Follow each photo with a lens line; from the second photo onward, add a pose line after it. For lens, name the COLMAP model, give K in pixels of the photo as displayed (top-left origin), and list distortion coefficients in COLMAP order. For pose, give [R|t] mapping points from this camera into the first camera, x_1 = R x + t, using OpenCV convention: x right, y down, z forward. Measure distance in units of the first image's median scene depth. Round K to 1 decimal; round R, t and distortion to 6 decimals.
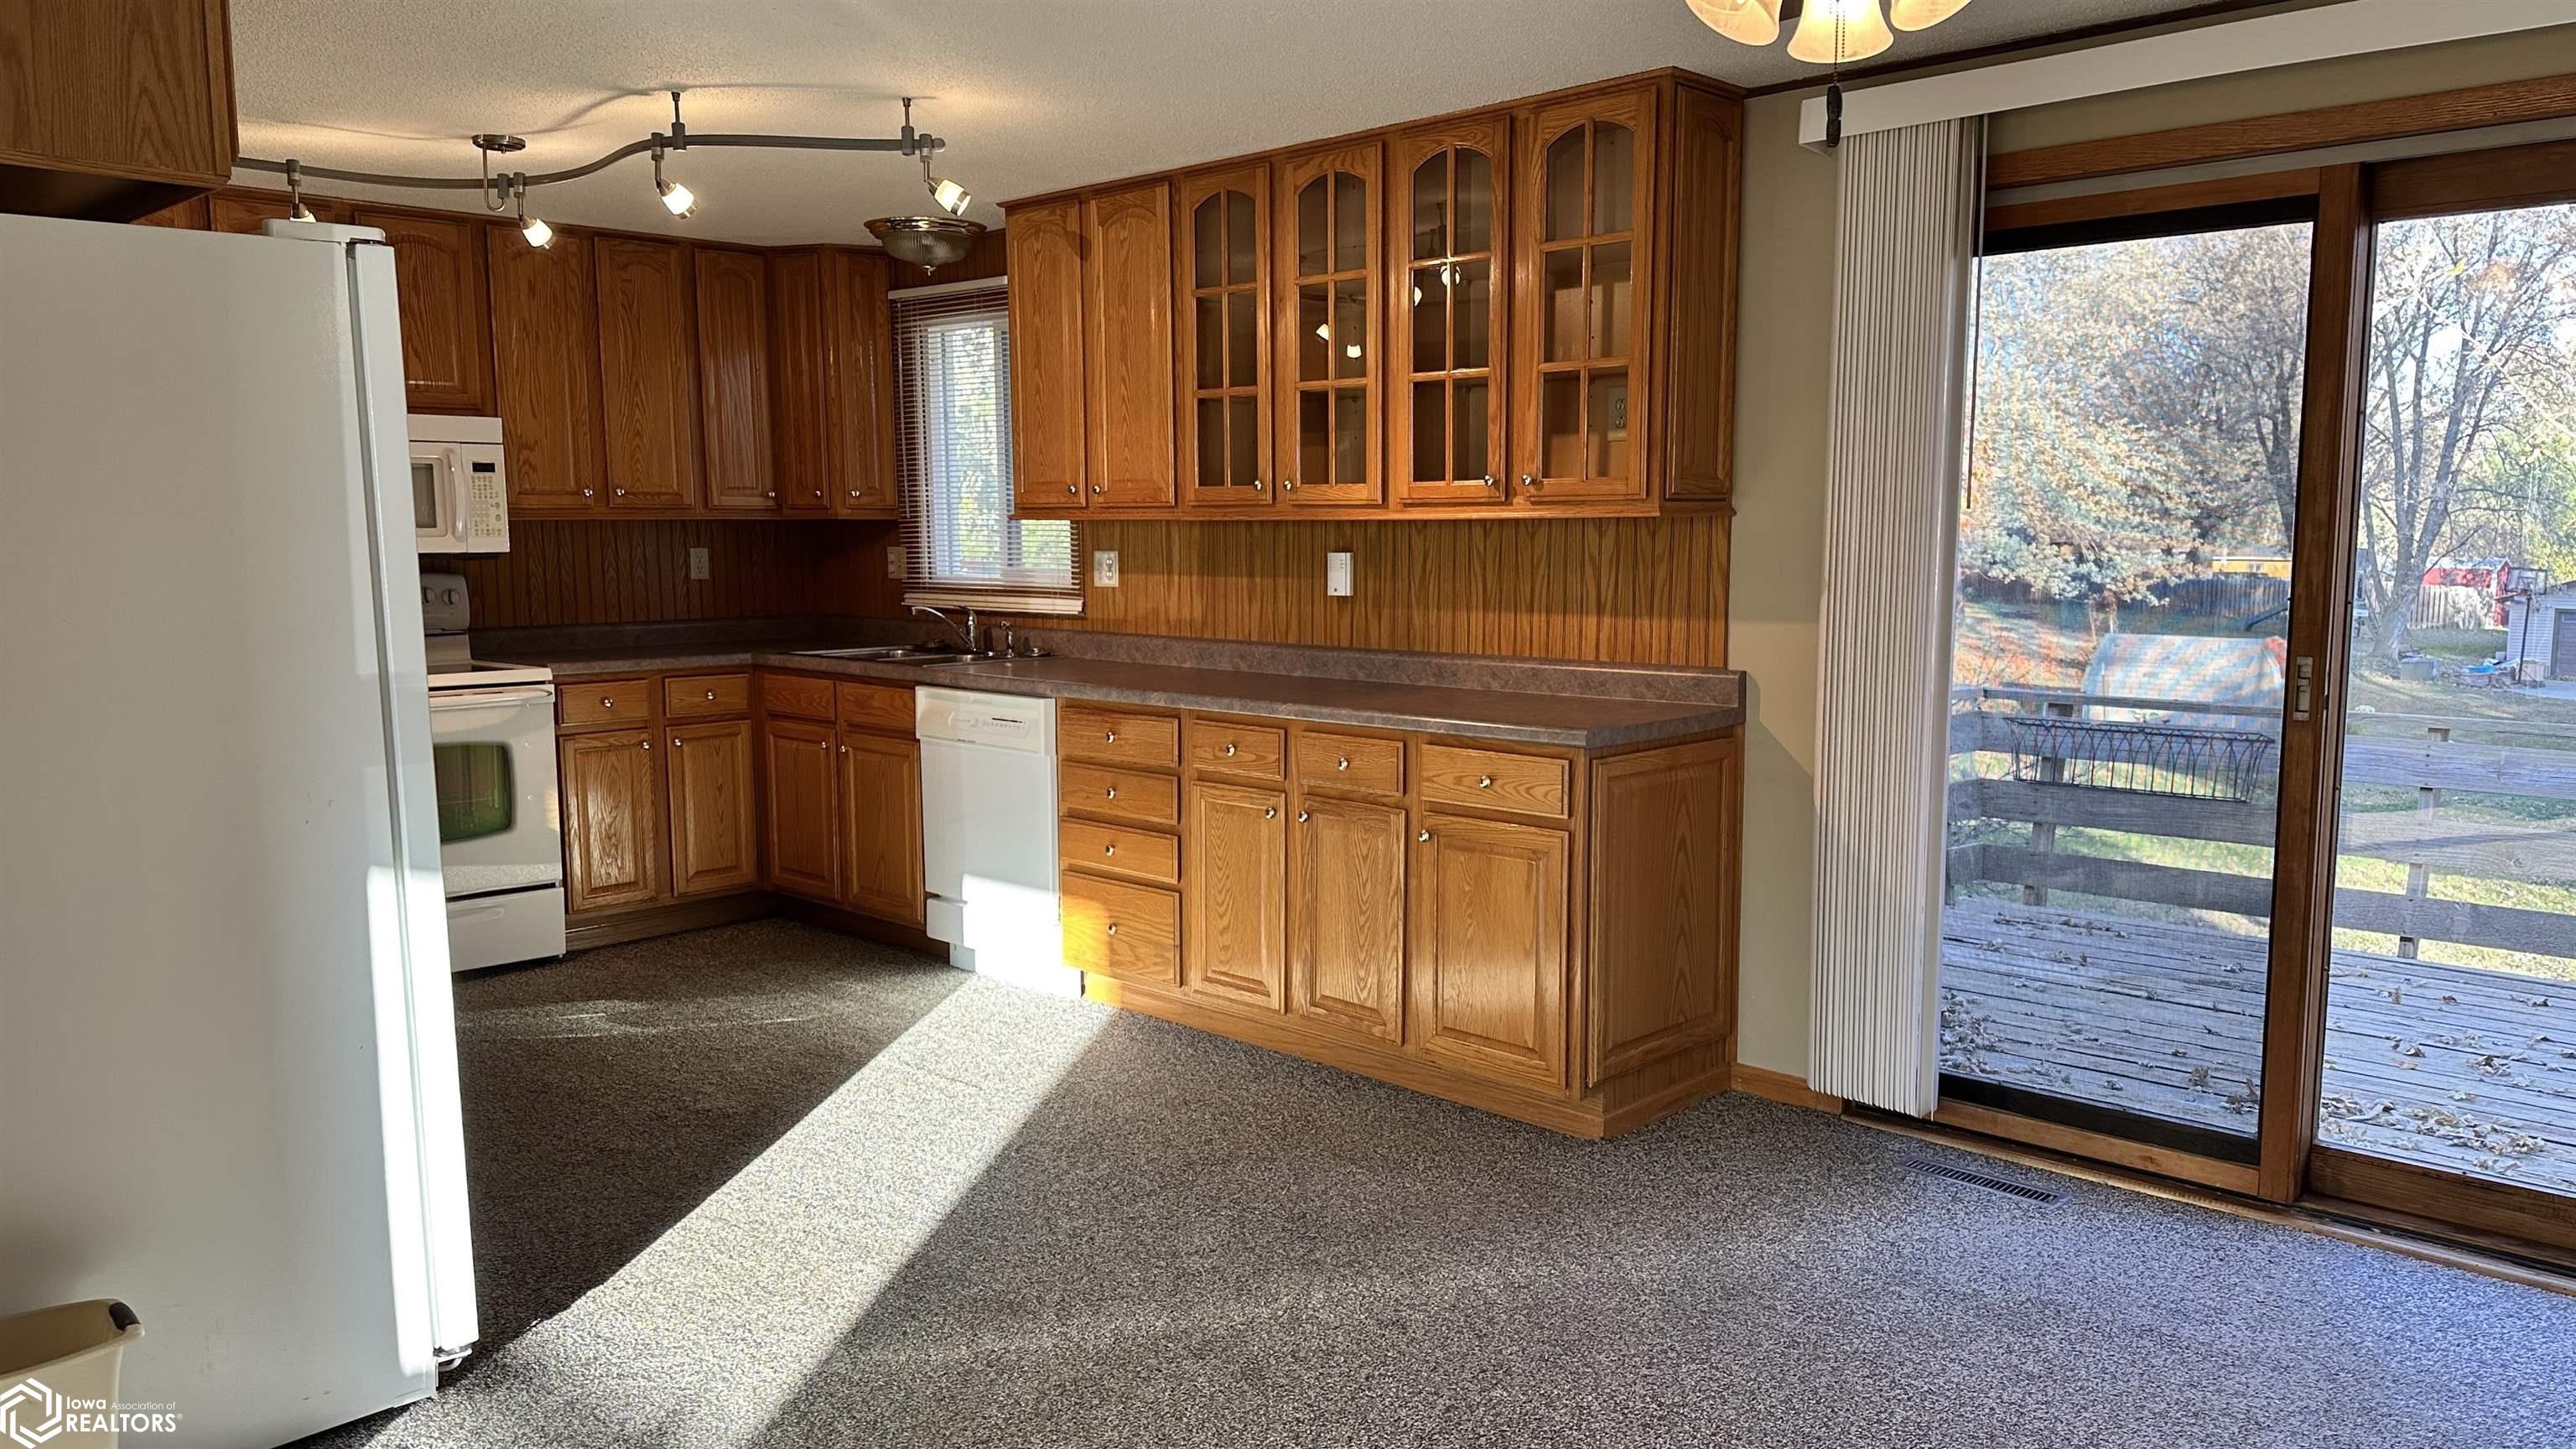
lens RADIAL K [[1786.9, 0, 1309.1], [0, 1786.9, 726.3], [0, 0, 1]] dist [0.082233, -0.094790]
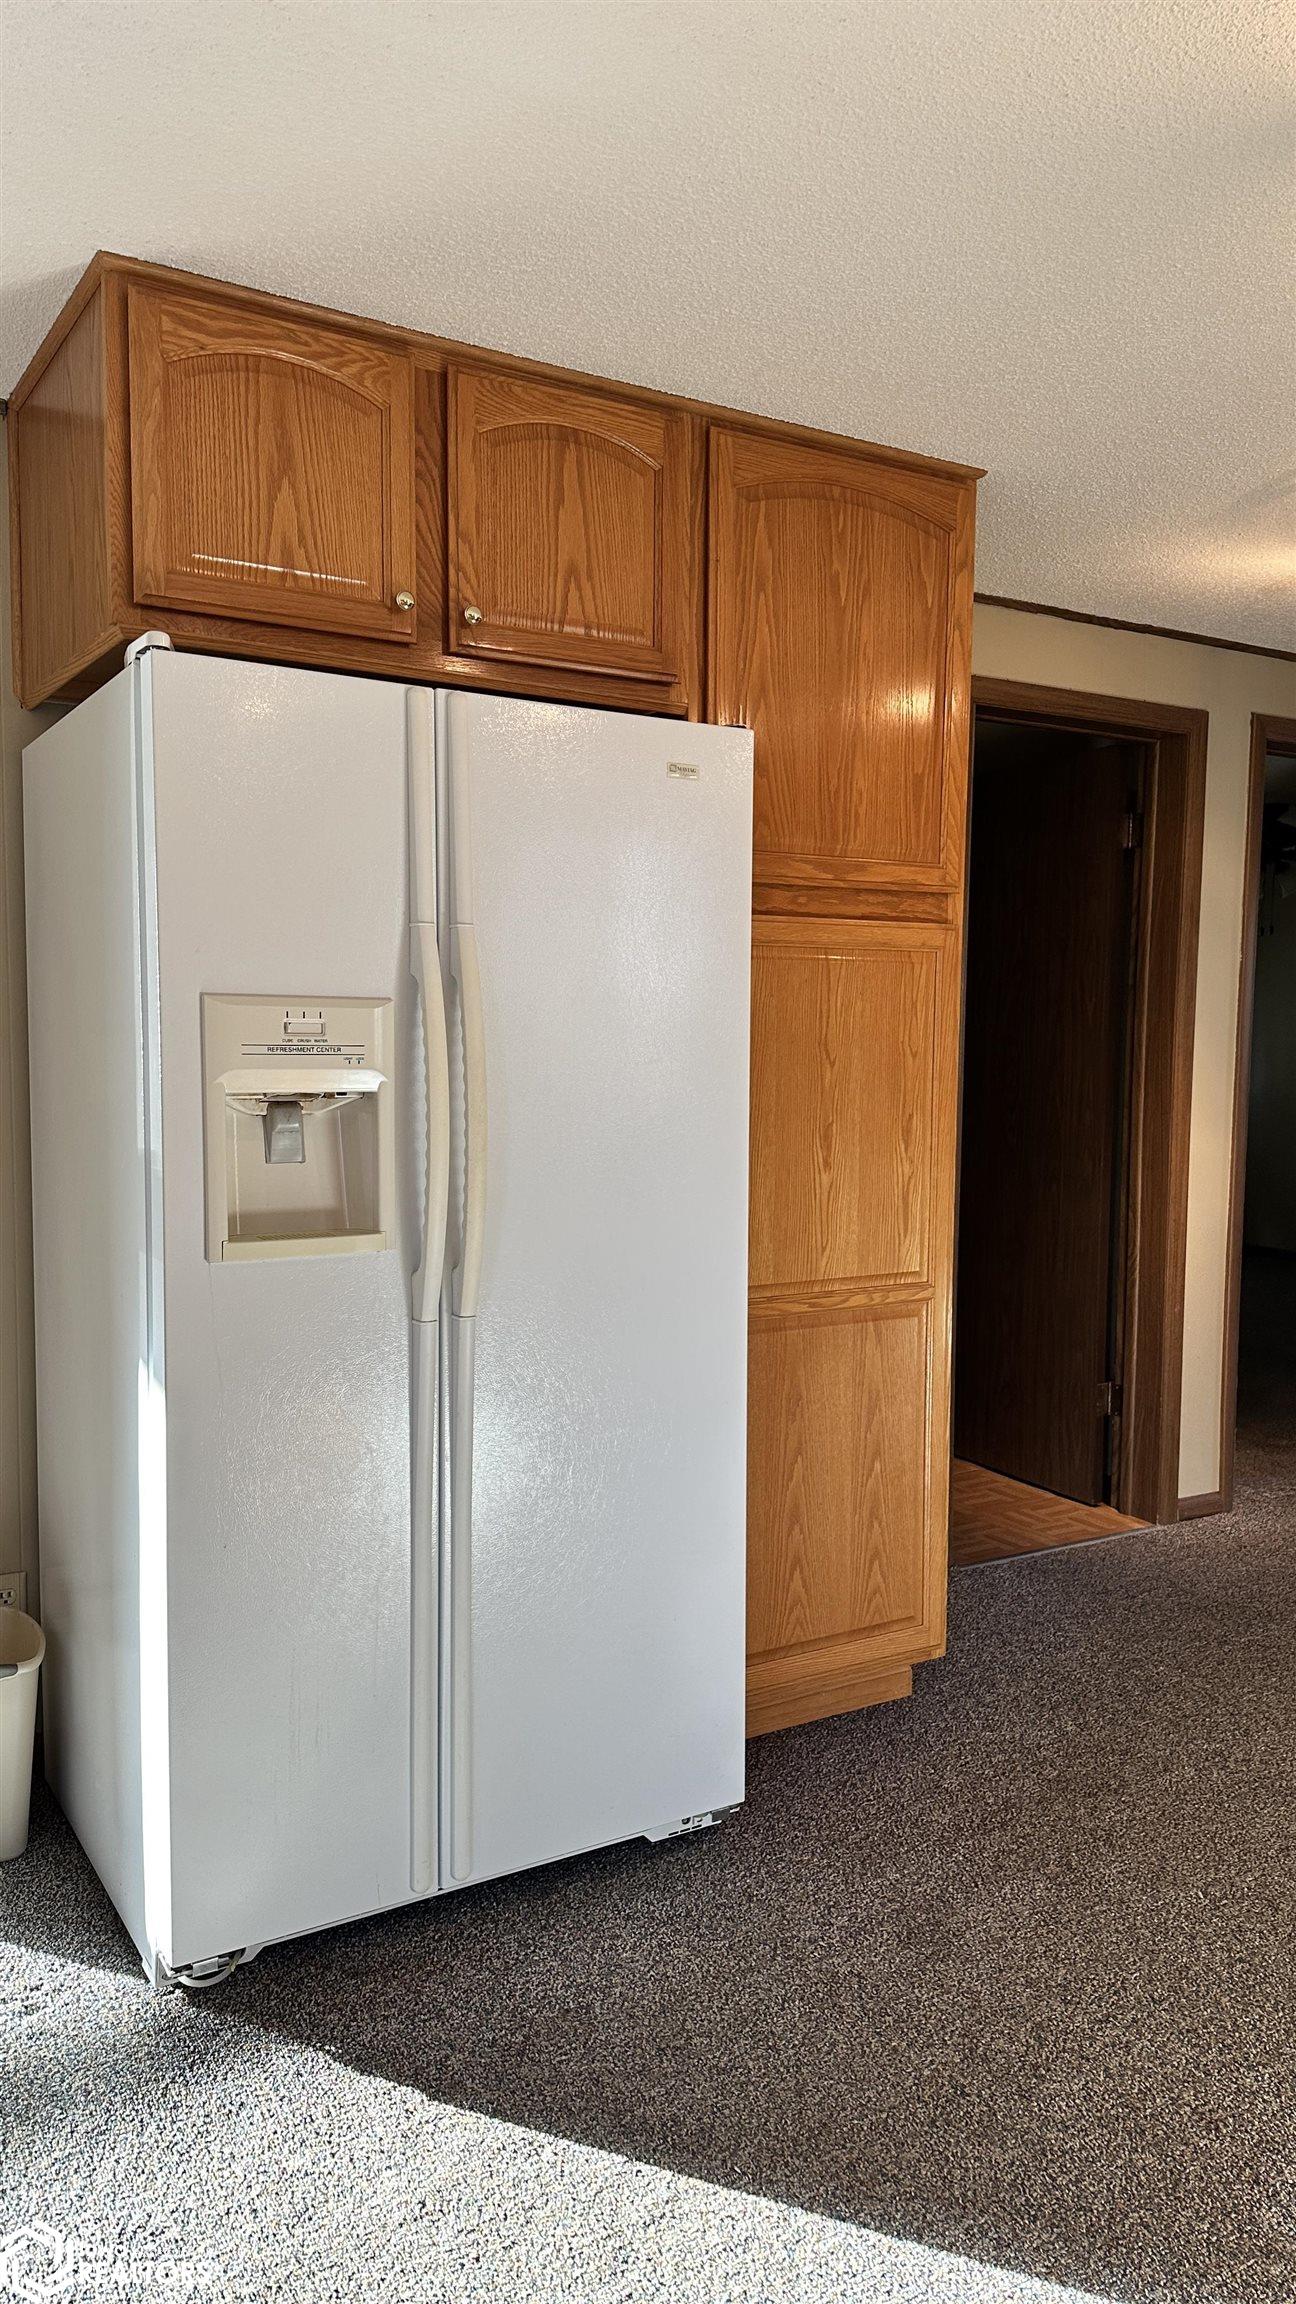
lens RADIAL K [[1598.2, 0, 636.4], [0, 1598.2, 1168.6], [0, 0, 1]] dist [0.082233, -0.094790]
pose [[-0.273557, 0.082602, -0.958302, 0.084190], [-0.116167, 0.986175, 0.118166, -0.068325], [0.954815, 0.143648, -0.260180, 0.700047]]
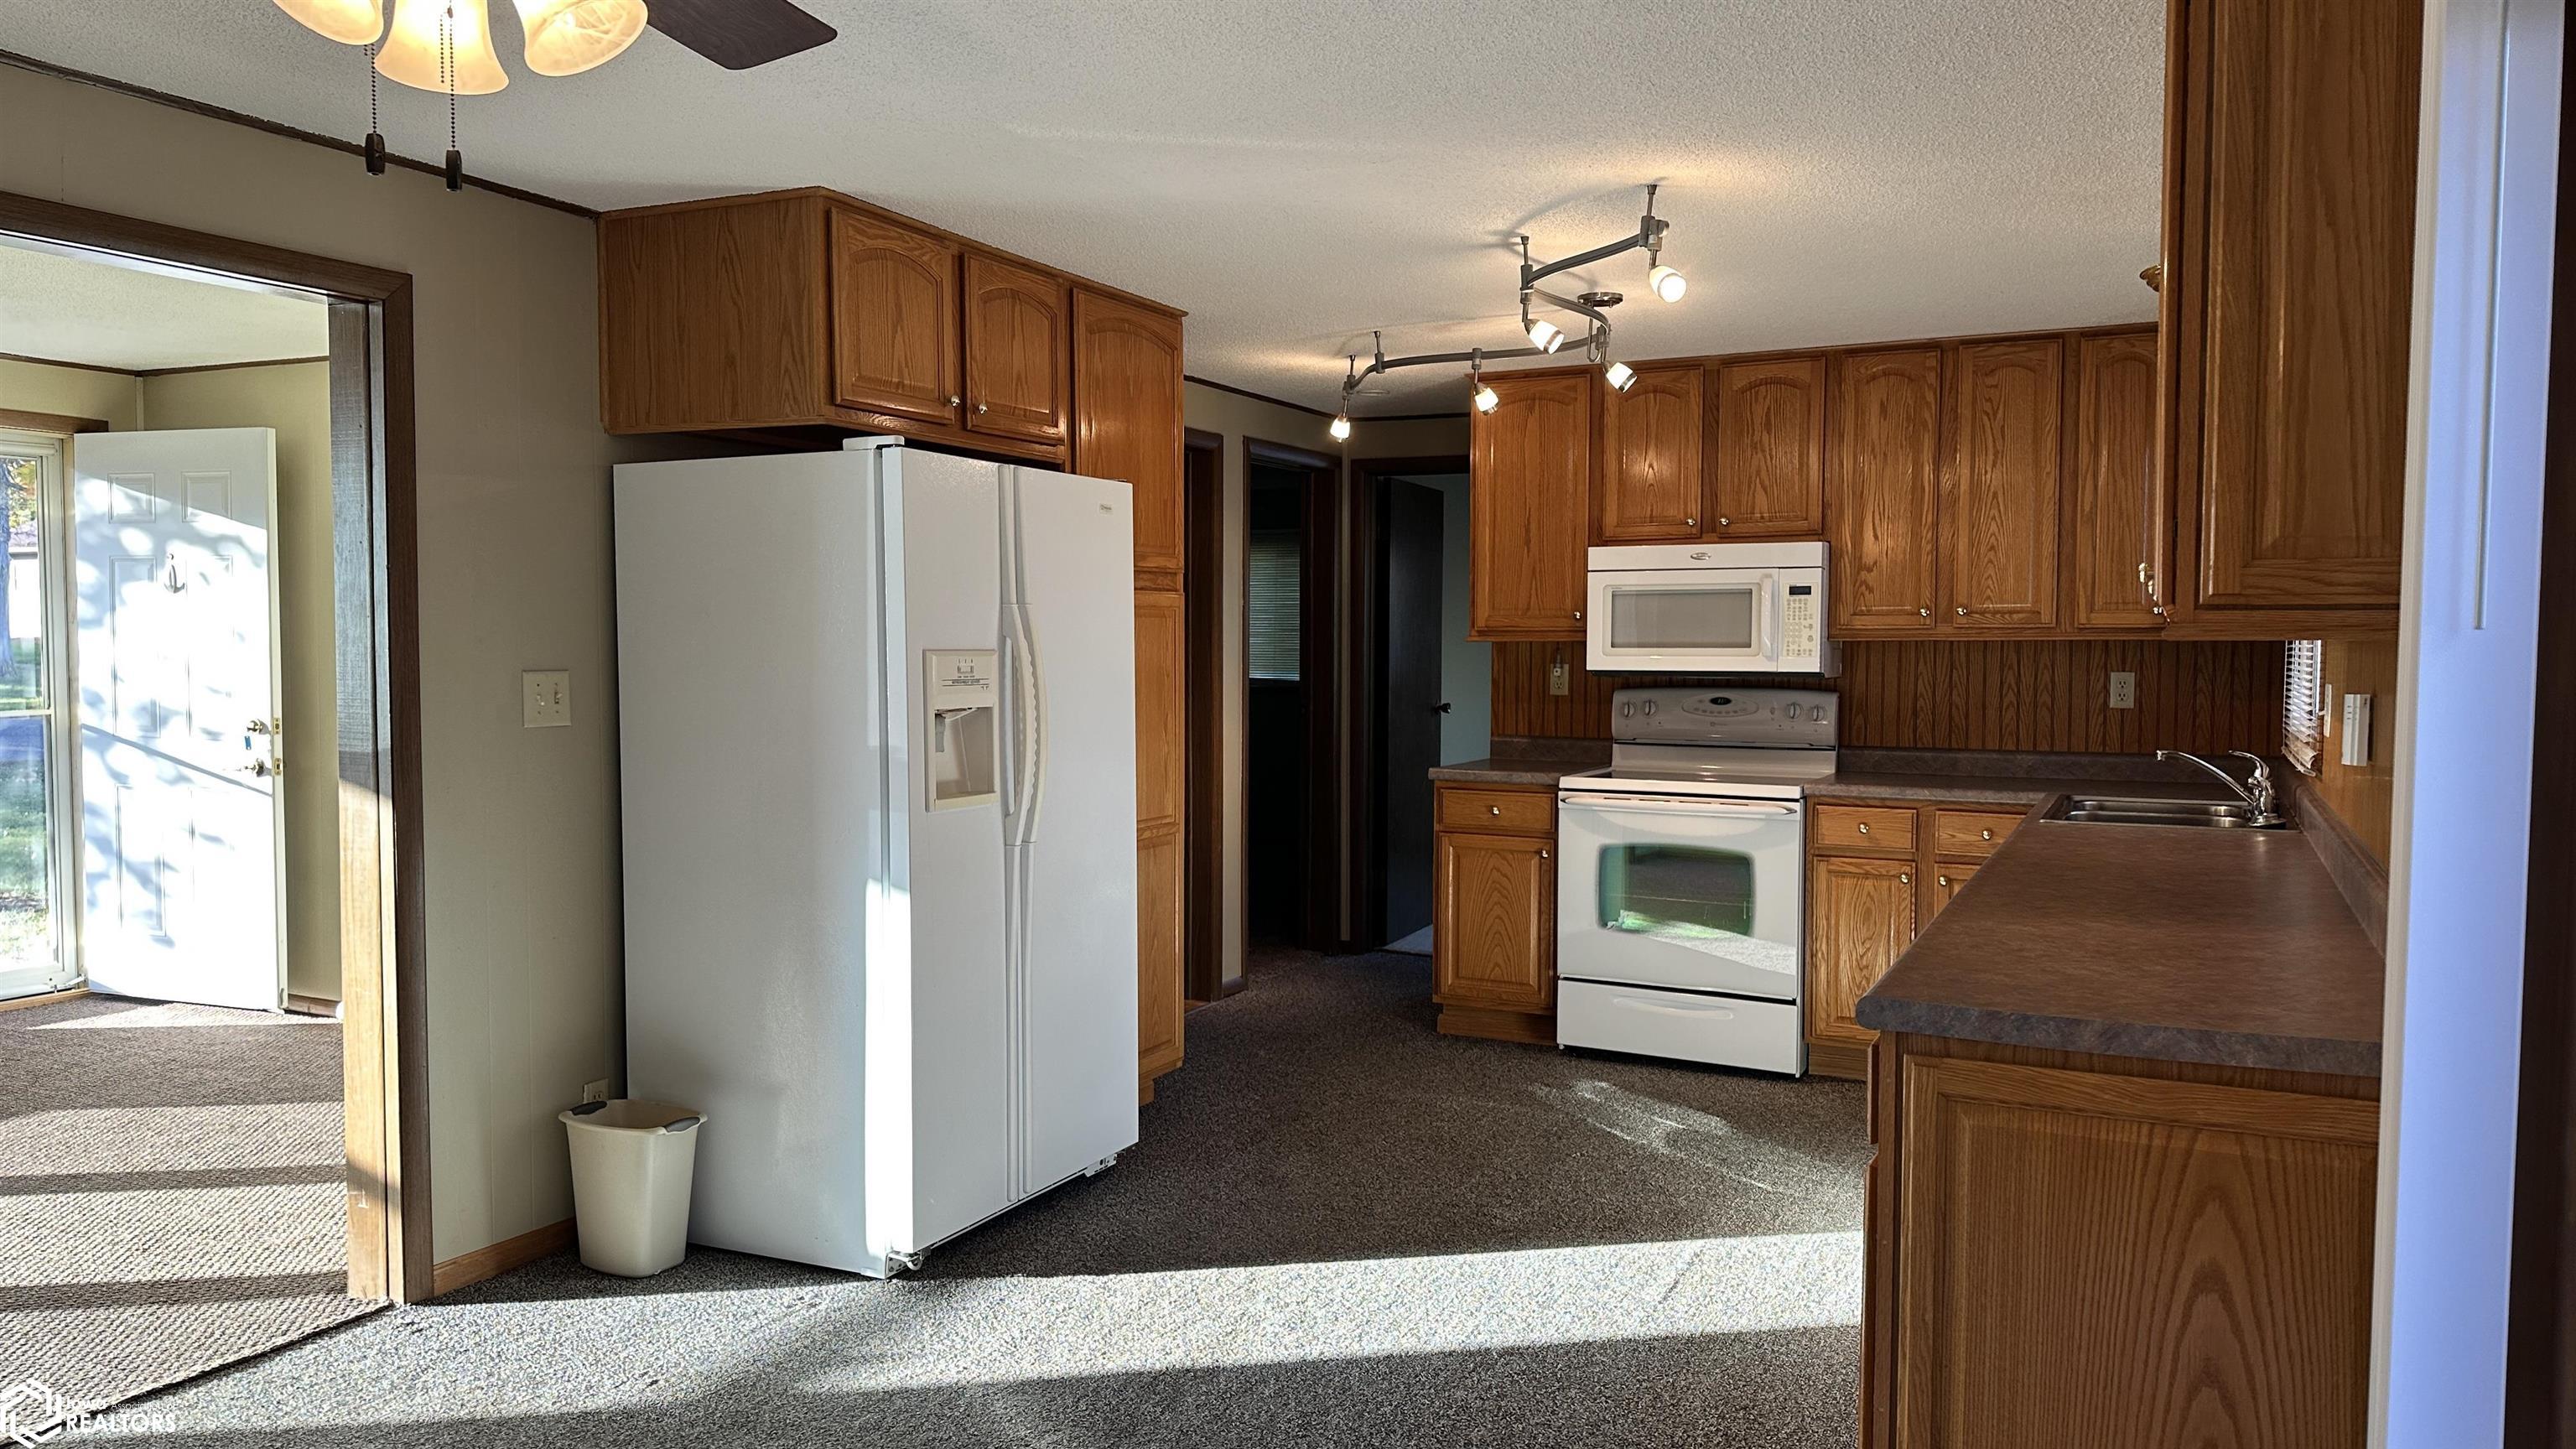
lens RADIAL K [[1786.9, 0, 1305.2], [0, 1786.9, 715.3], [0, 0, 1]] dist [0.082233, -0.094790]
pose [[0.300786, 0.046761, -0.952545, 0.452669], [-0.114525, 0.993340, 0.012600, -0.052881], [0.946790, 0.105301, 0.304138, 0.432501]]
